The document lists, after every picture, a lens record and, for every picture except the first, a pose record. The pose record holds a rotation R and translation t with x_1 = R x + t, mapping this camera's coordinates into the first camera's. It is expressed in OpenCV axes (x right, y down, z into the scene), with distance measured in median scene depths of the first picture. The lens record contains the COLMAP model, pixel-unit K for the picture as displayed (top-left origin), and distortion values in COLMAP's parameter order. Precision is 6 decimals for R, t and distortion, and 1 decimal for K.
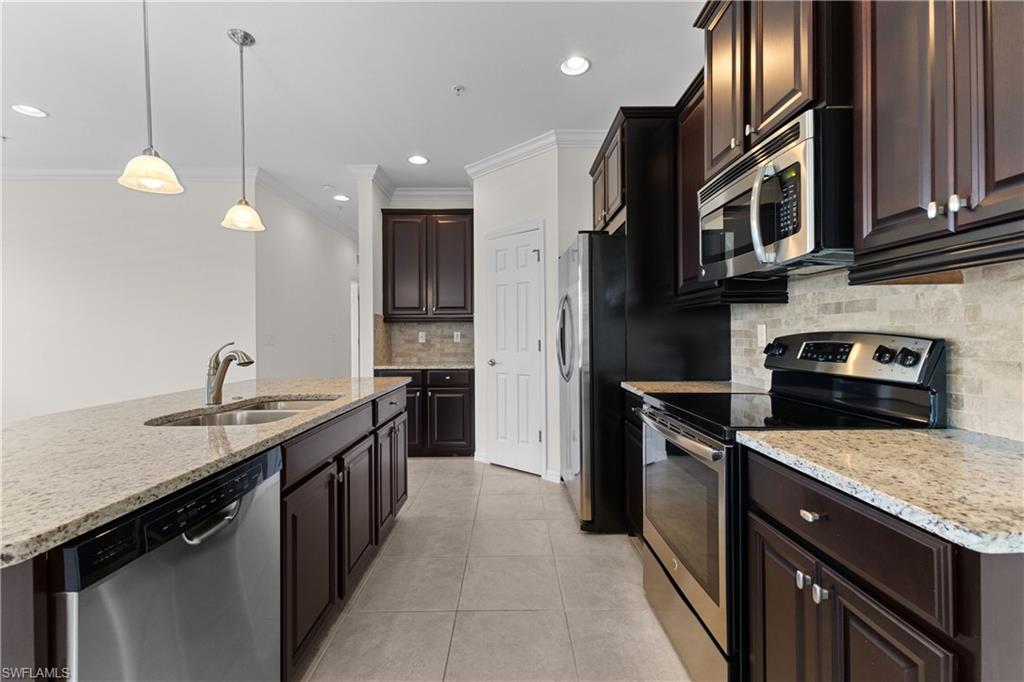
lens RADIAL K [[442.8, 0, 515.0], [0, 442.8, 333.5], [0, 0, 1]] dist [0.010139, -0.001085]
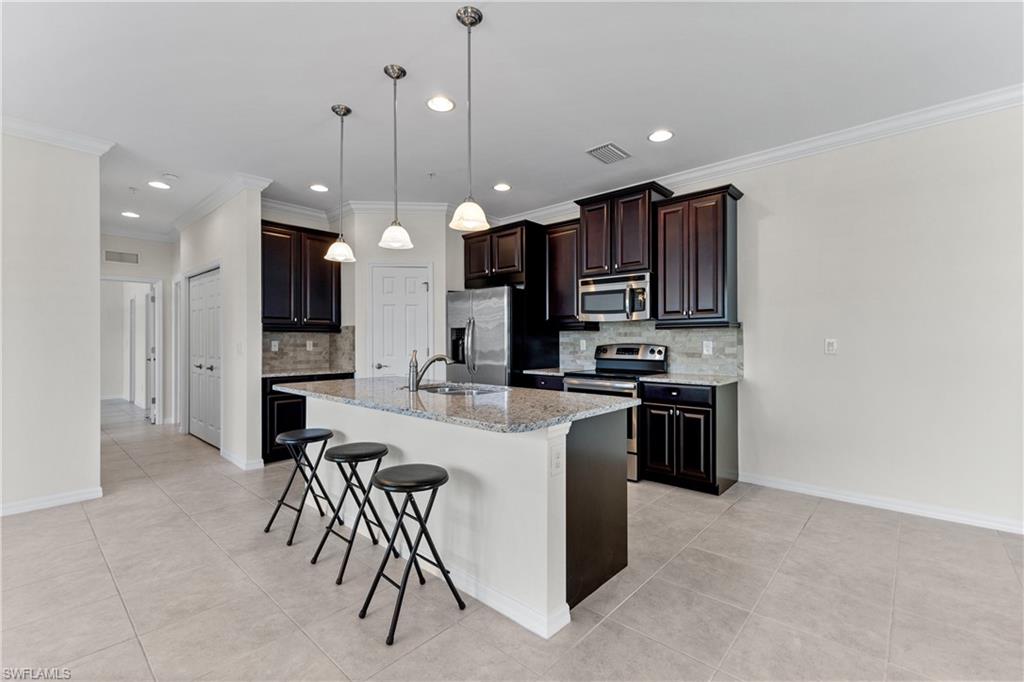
lens RADIAL K [[442.8, 0, 519.6], [0, 442.8, 341.0], [0, 0, 1]] dist [0.010139, -0.001085]
pose [[0.670342, 0.007458, 0.742015, -0.705686], [-0.005907, 0.999971, -0.004714, -0.001675], [-0.742029, -0.001223, 0.670367, -0.128255]]
